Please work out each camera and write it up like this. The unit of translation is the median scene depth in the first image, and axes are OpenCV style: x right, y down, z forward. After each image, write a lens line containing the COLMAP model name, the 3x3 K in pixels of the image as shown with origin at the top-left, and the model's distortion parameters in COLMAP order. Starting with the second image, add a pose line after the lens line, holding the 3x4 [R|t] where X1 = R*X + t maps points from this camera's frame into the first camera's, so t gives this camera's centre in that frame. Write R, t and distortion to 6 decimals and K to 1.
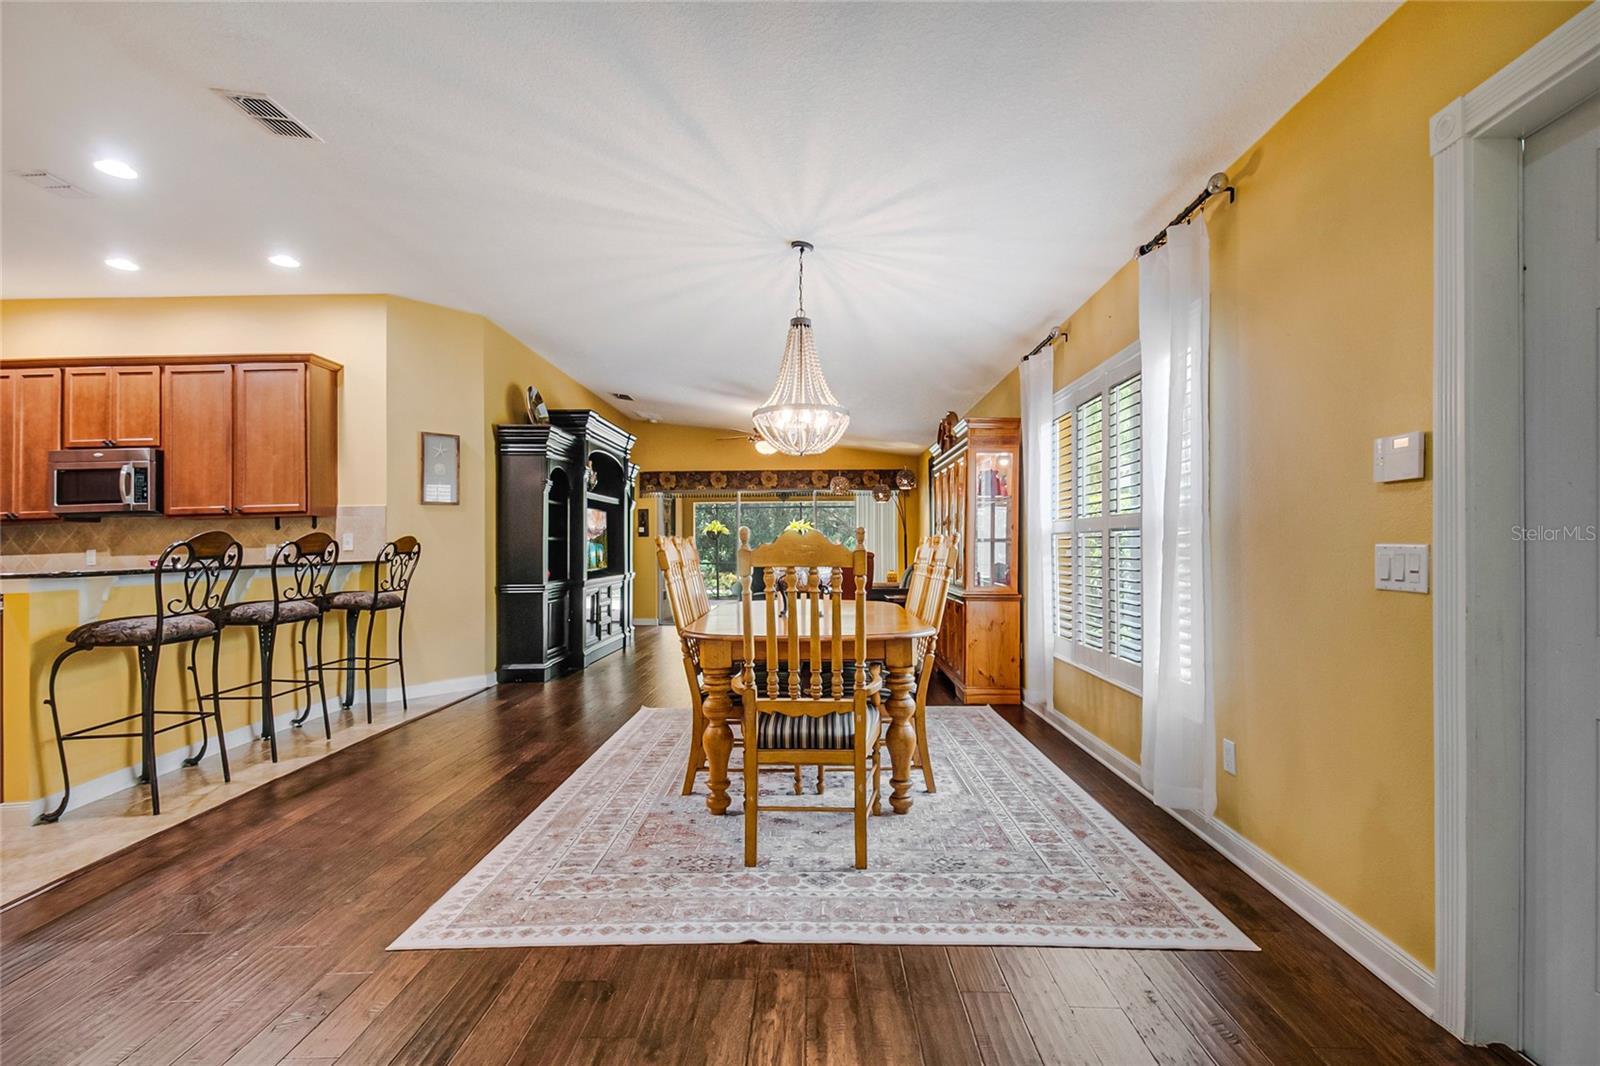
lens RADIAL K [[671.9, 0, 811.2], [0, 671.9, 540.2], [0, 0, 1]] dist [-0.001649, -0.002923]
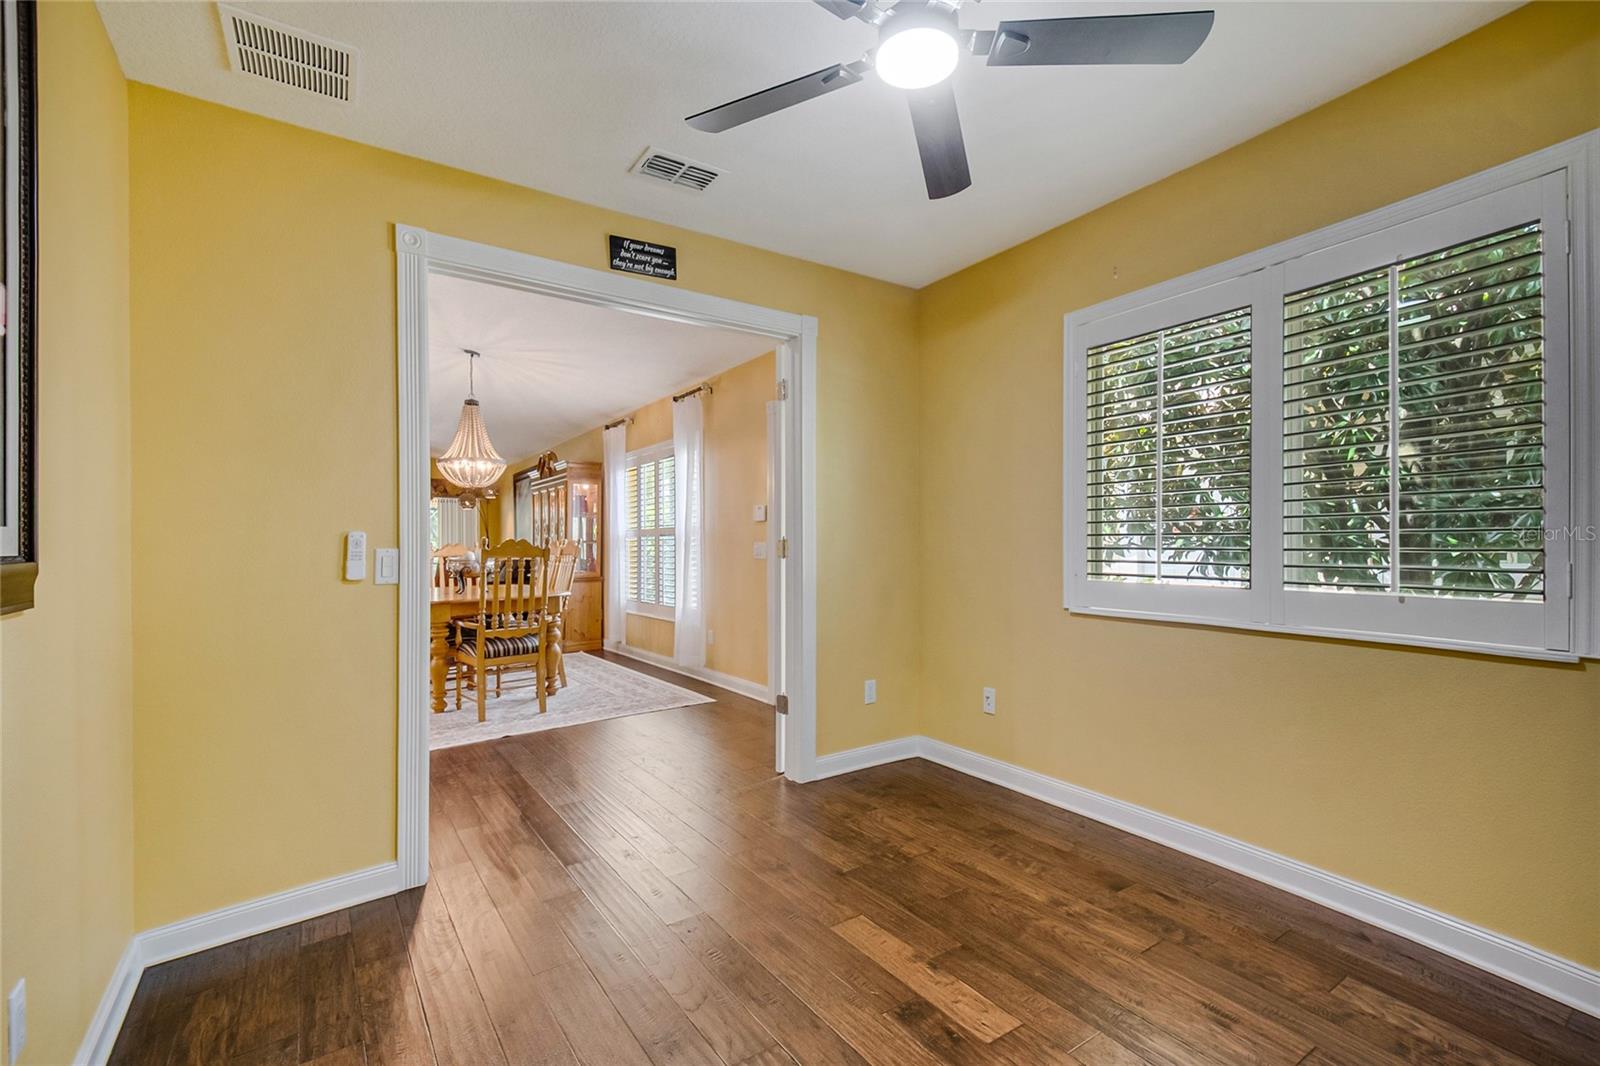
lens RADIAL K [[671.9, 0, 822.2], [0, 671.9, 504.1], [0, 0, 1]] dist [-0.001649, -0.002923]
pose [[0.778418, 0.020544, 0.627410, -0.280929], [0.010642, 0.998889, -0.045911, -0.009930], [-0.627656, 0.042415, 0.777335, -0.554631]]
